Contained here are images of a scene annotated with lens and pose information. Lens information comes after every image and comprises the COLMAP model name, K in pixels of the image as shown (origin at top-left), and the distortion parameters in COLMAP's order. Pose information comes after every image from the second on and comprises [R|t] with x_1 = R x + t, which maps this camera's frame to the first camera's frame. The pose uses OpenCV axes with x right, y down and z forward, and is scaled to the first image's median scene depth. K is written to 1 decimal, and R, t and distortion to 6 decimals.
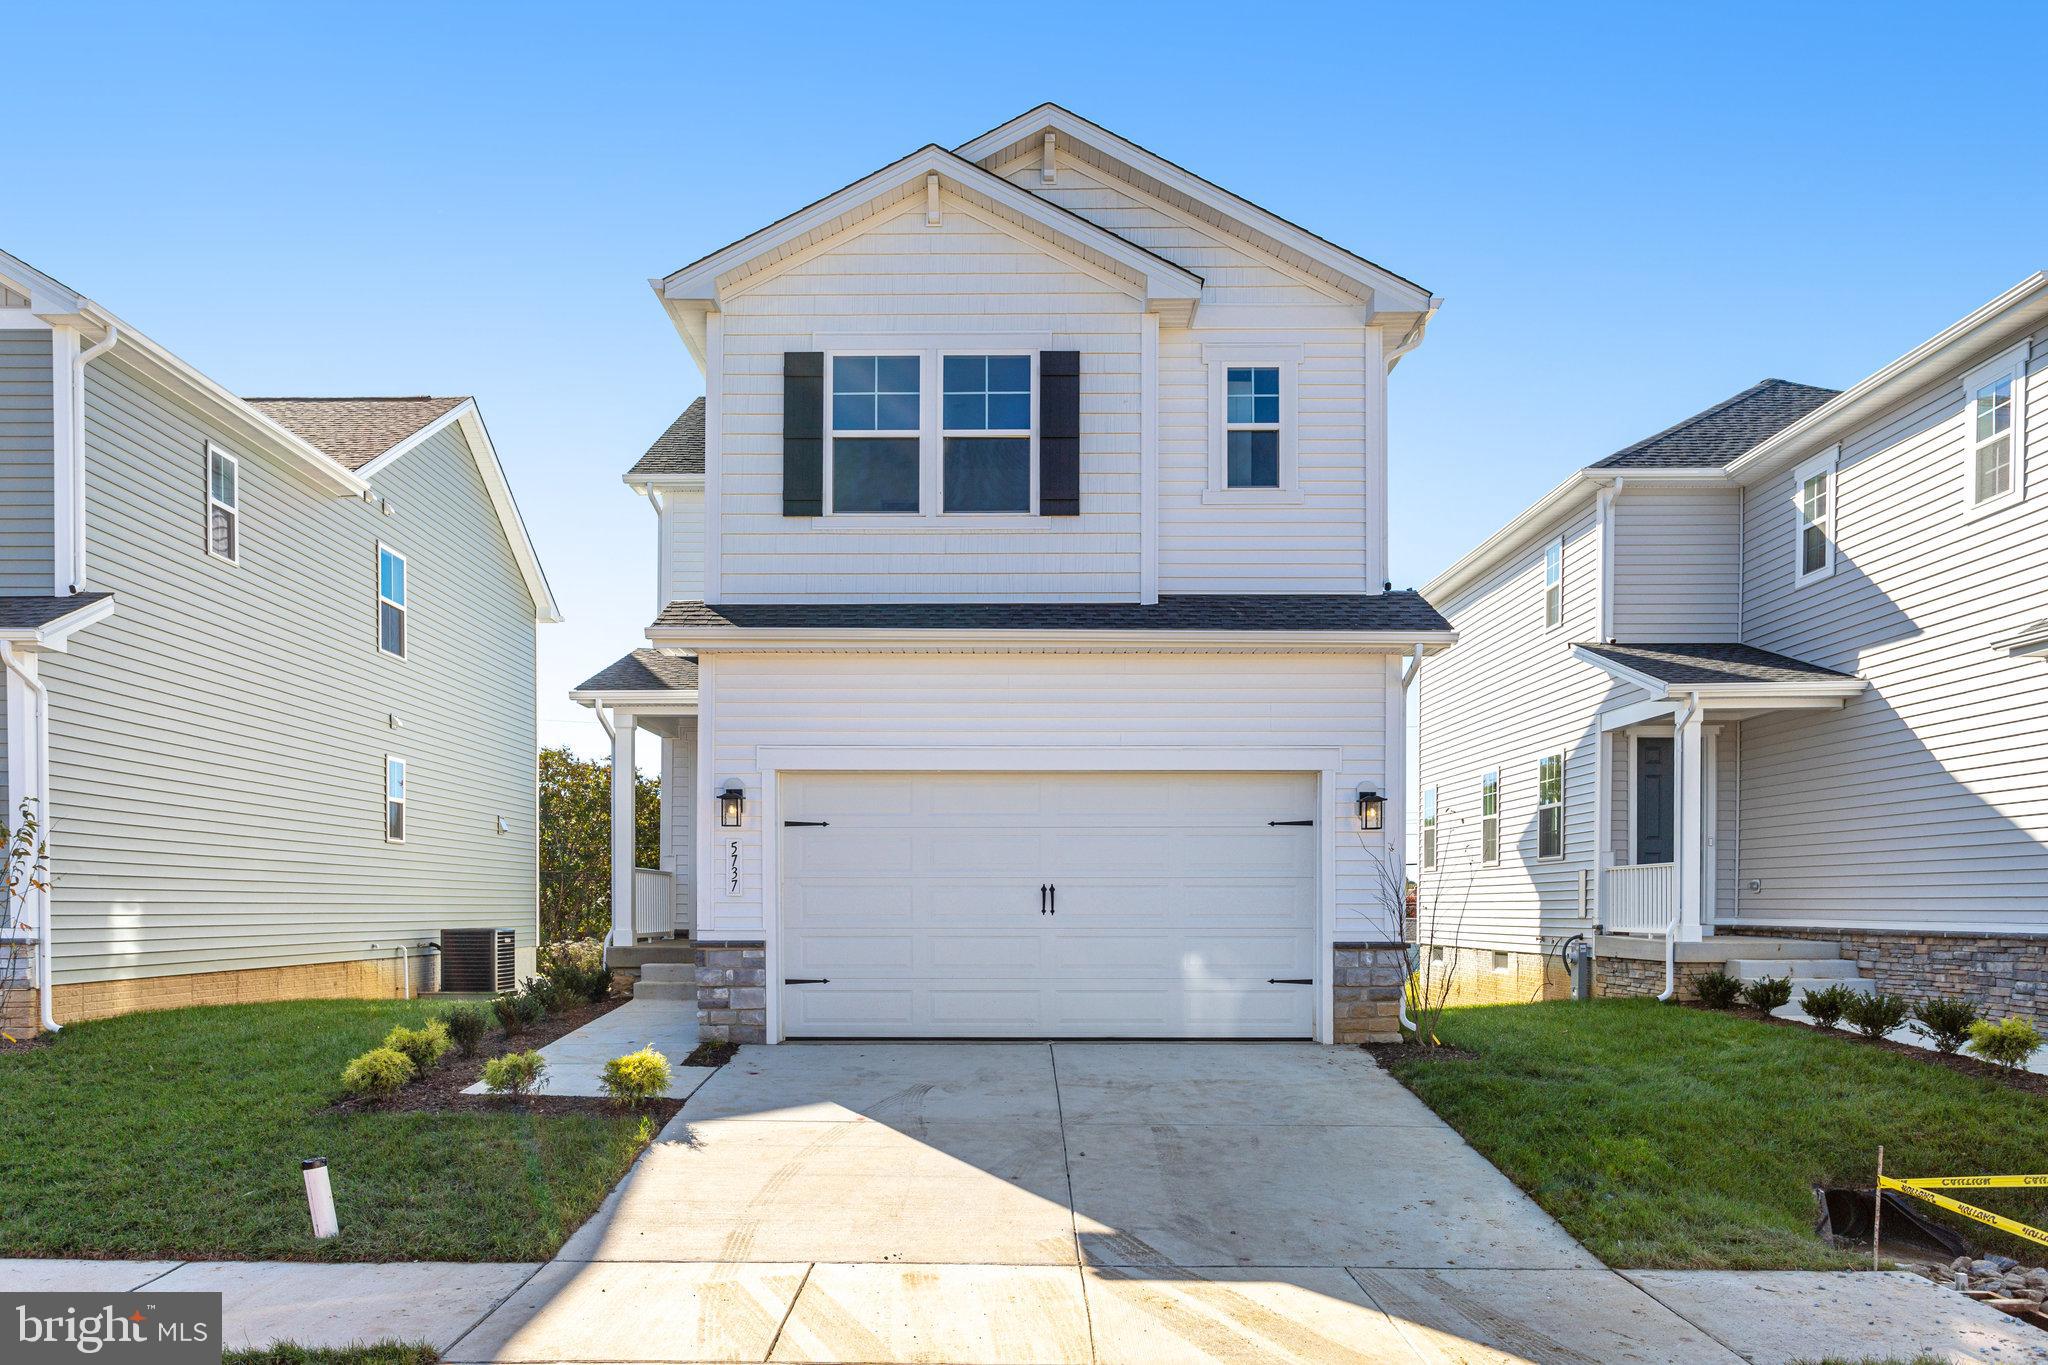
lens RADIAL K [[1343.5, 0, 1026.7], [0, 1343.5, 800.1], [0, 0, 1]] dist [0.000514, 0.003080]
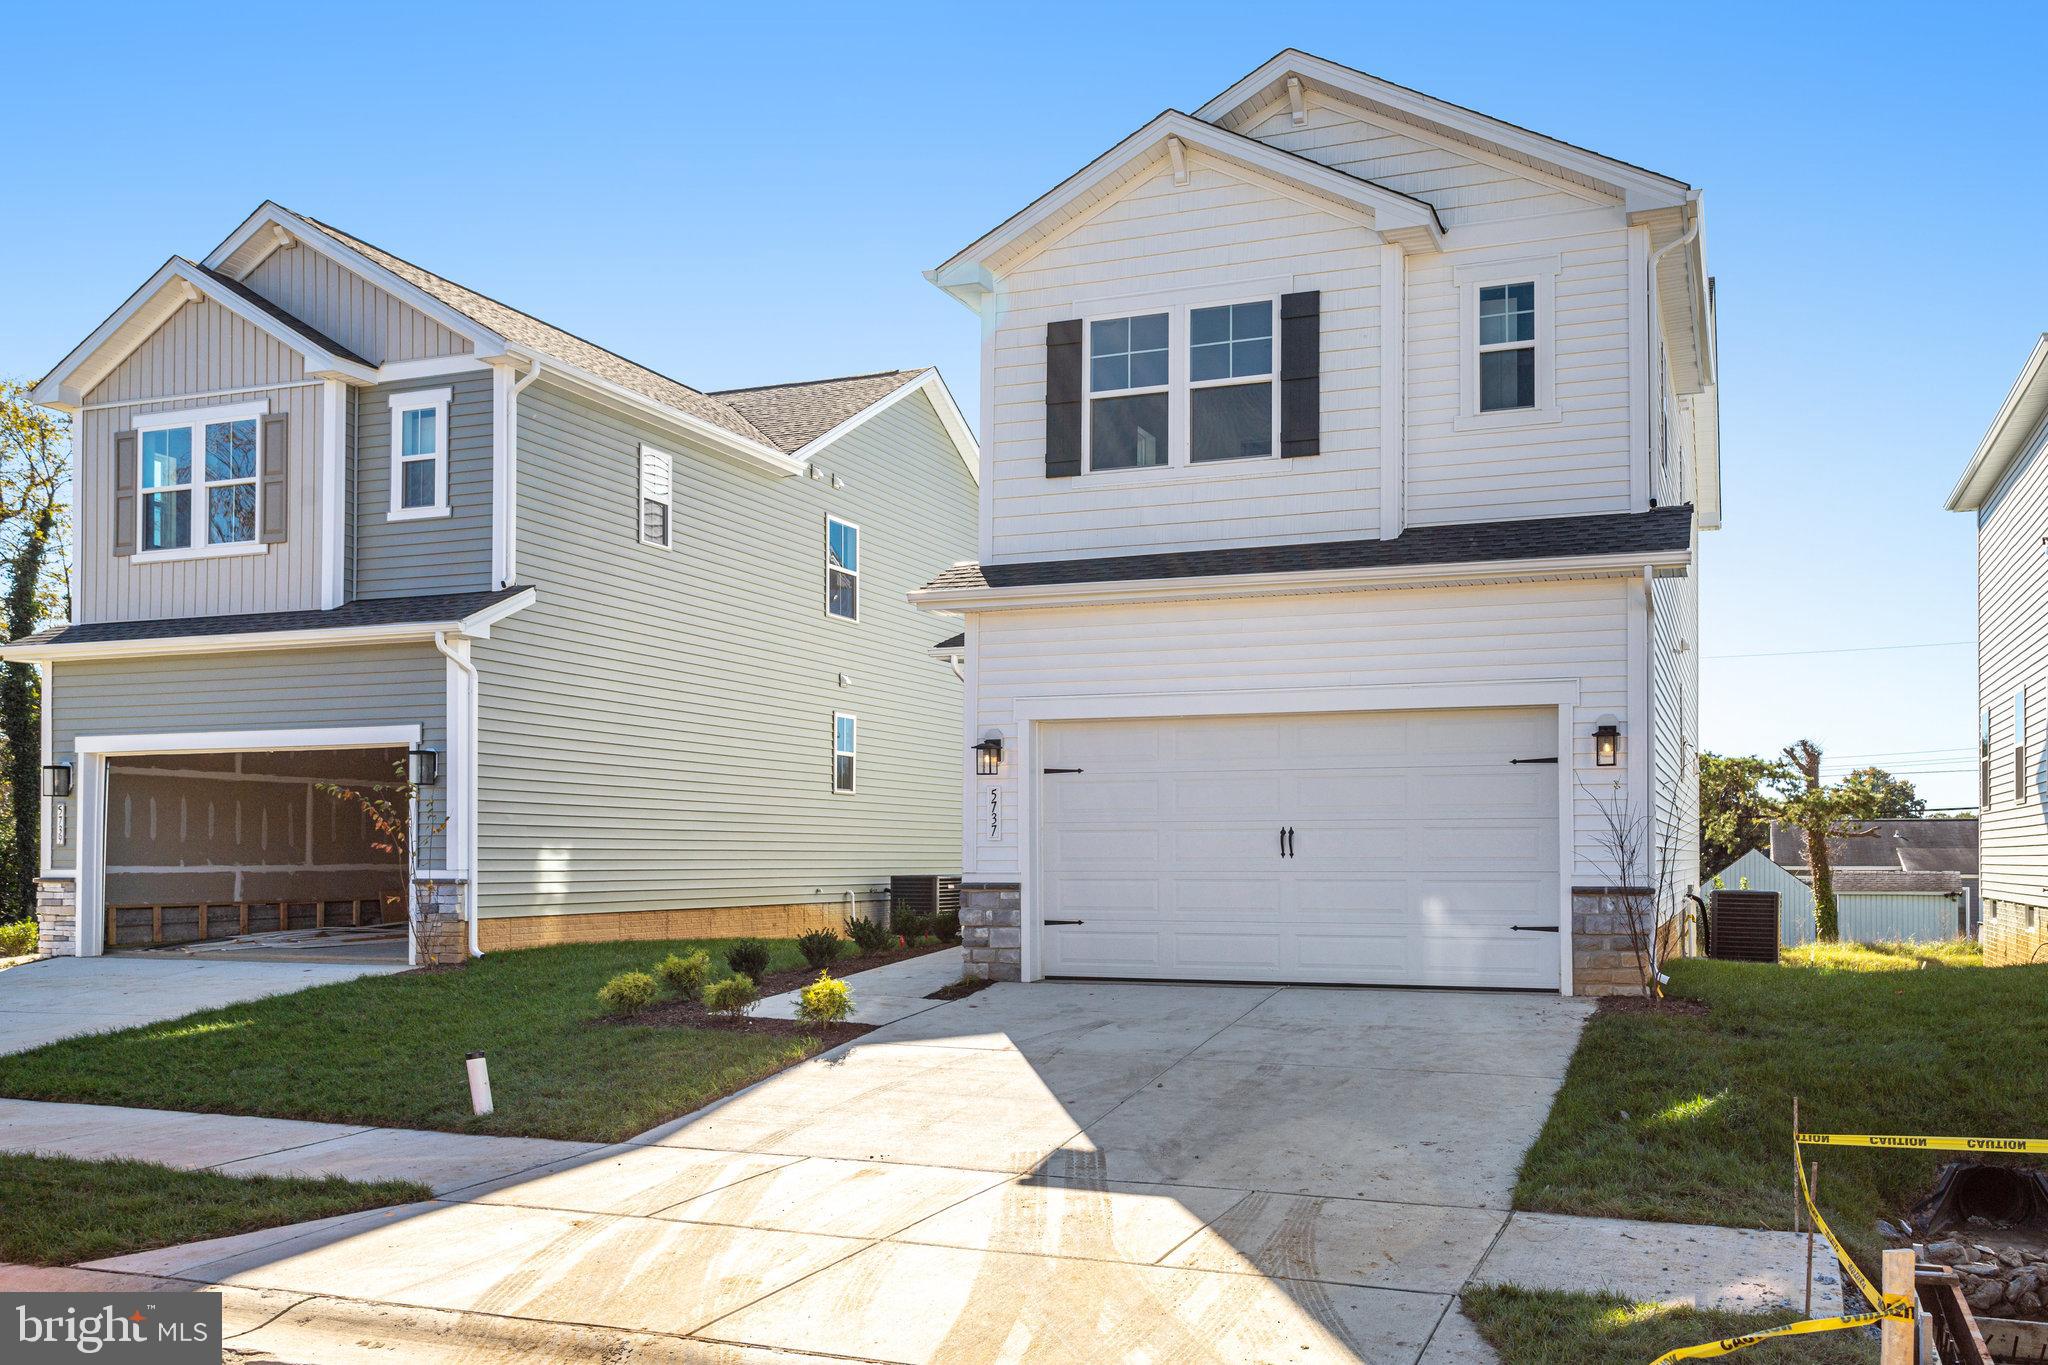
lens RADIAL K [[1510.5, 0, 1293.6], [0, 1510.5, 686.5], [0, 0, 1]] dist [0.005379, 0.002255]
pose [[0.955151, -0.034517, -0.294101, 0.343732], [0.024369, 0.998977, -0.038102, 0.001275], [0.295115, 0.029226, 0.955015, -0.066981]]
